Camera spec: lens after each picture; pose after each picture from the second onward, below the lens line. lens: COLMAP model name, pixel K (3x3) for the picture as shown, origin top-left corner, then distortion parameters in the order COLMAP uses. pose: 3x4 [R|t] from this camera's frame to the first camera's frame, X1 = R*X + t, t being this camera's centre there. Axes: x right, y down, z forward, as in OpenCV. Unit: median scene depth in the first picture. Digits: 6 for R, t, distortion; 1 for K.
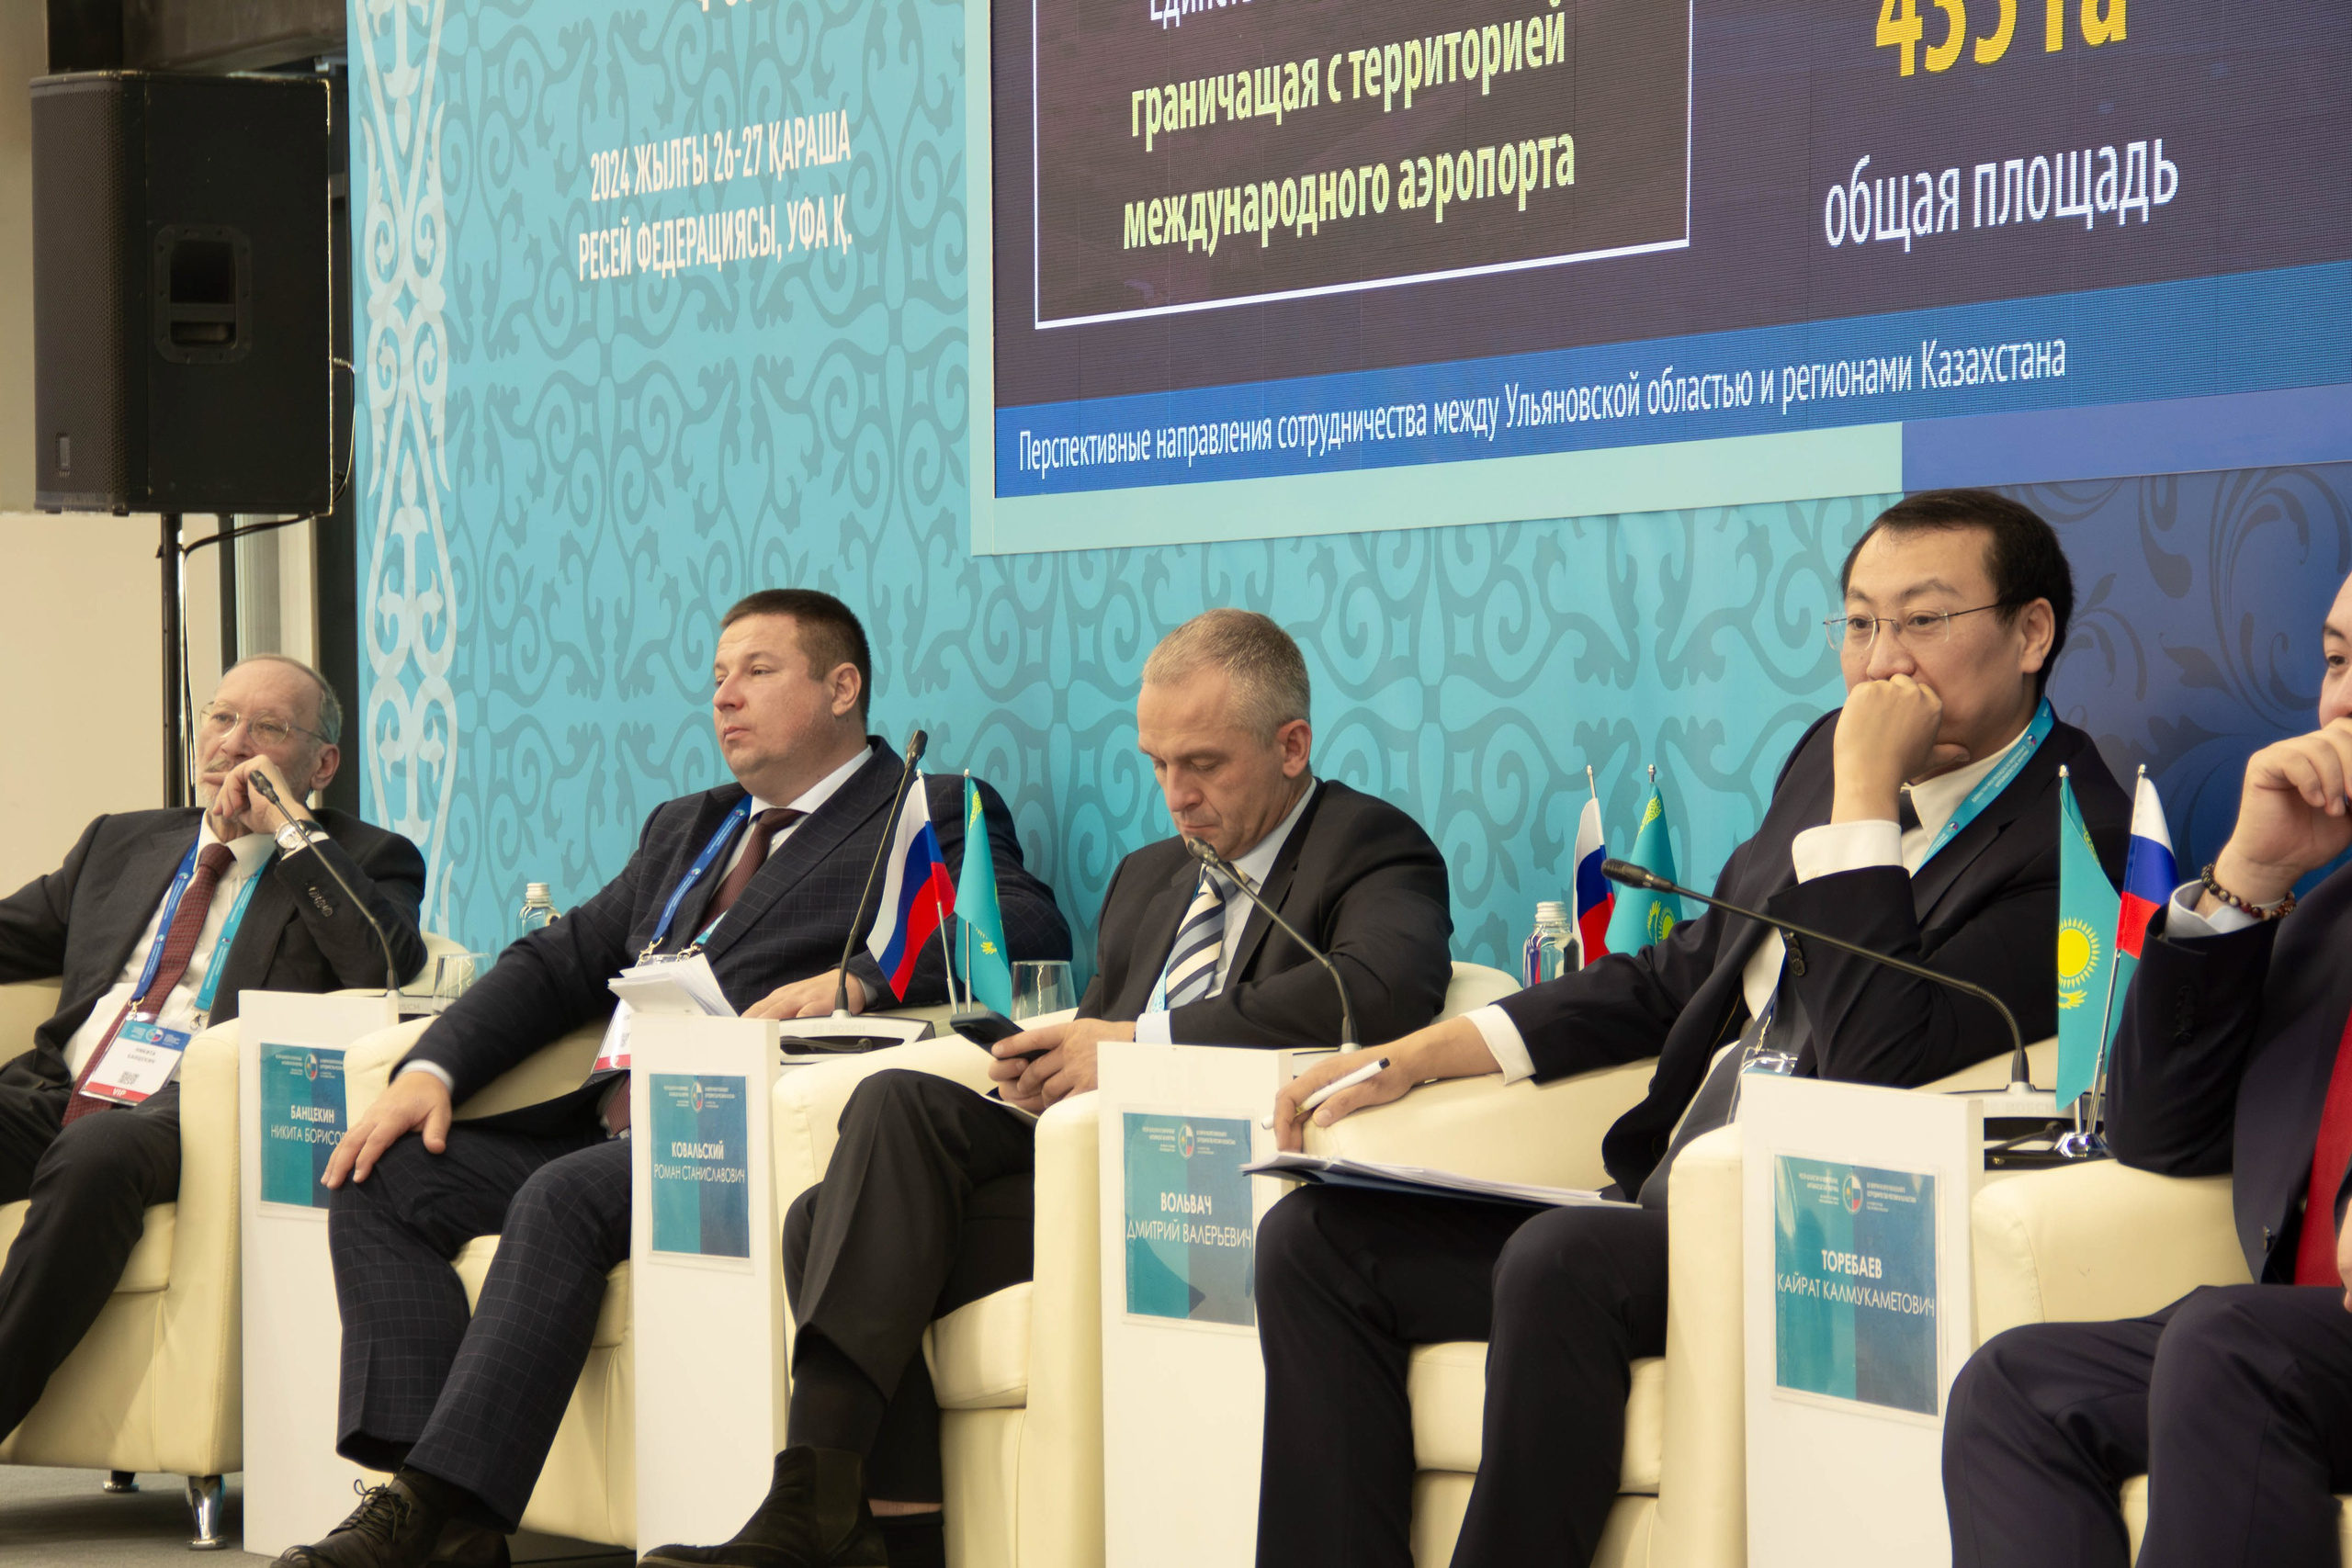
lens RADIAL K [[7241.7, 0, 1179.3], [0, 7241.7, 791.1], [0, 0, 1]] dist [0.349069, 0.000000]
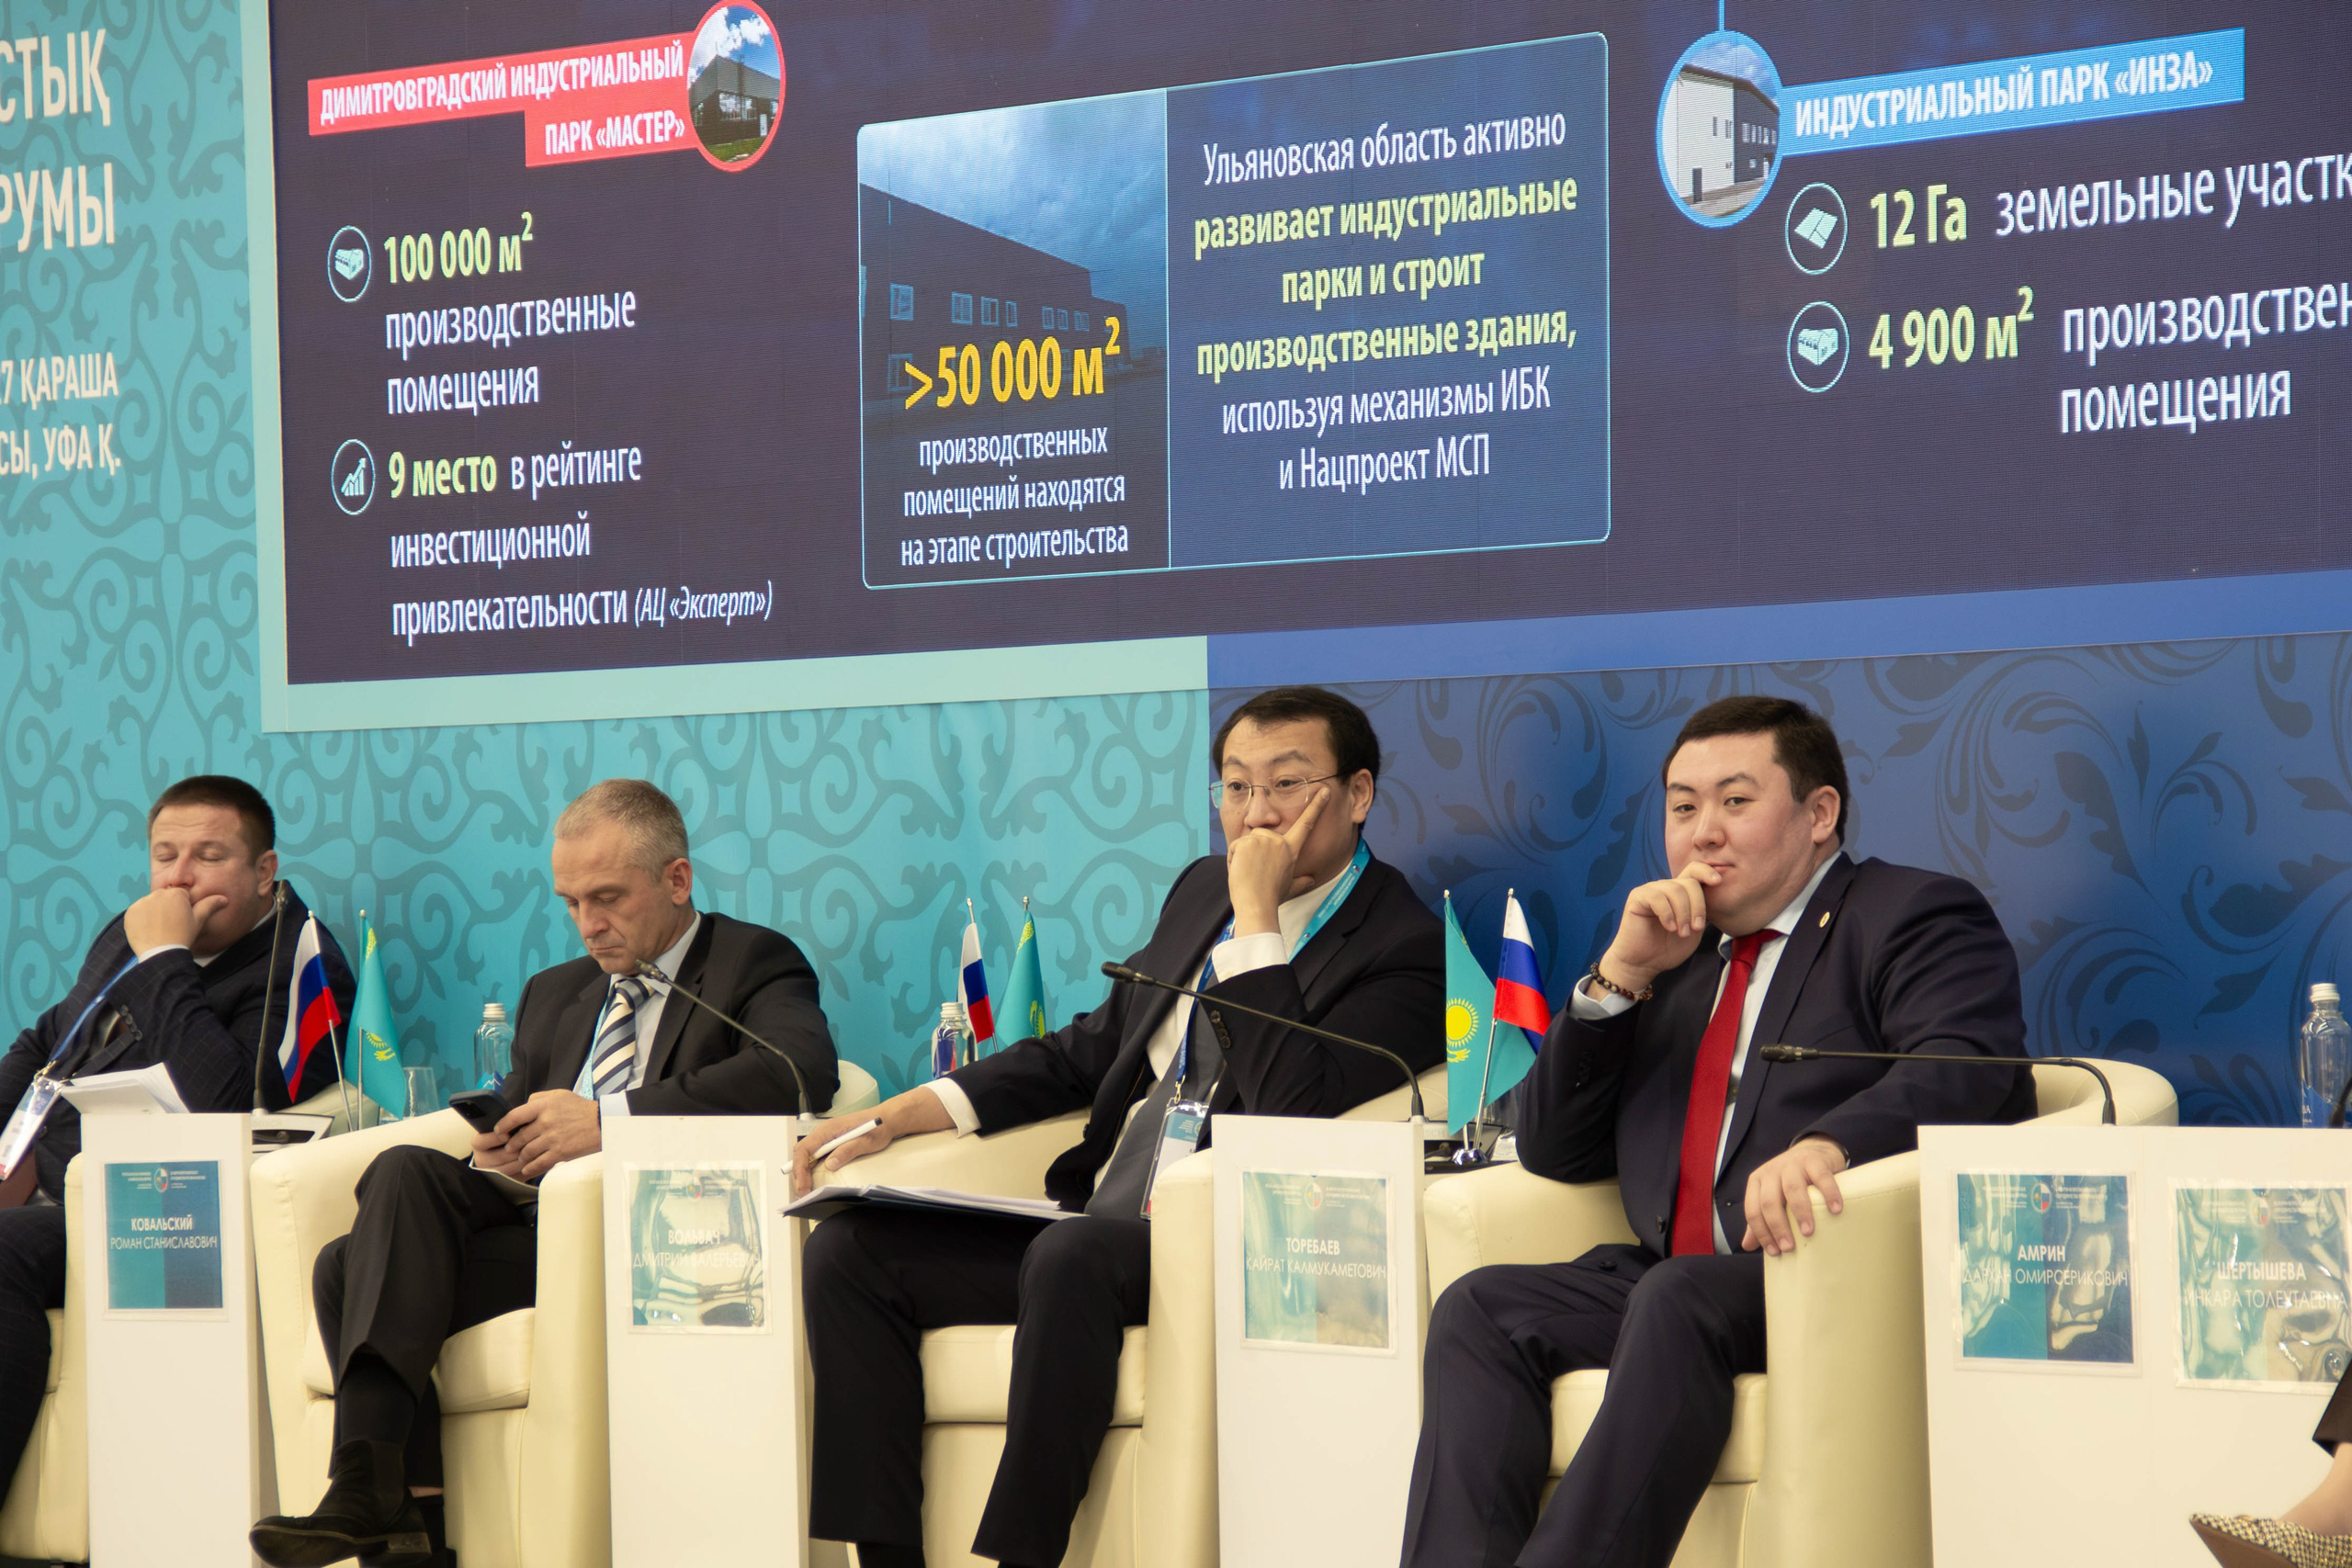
lens RADIAL K [[8662.1, 0, 1173.6], [0, 8662.1, 784.4], [0, 0, 1]] dist [0.813631, 0.000000]
pose [[0.968960, -0.006547, 0.247131, -0.287670], [0.011772, 0.999737, -0.019670, 0.007086], [-0.246937, 0.021969, 0.968782, -0.513343]]
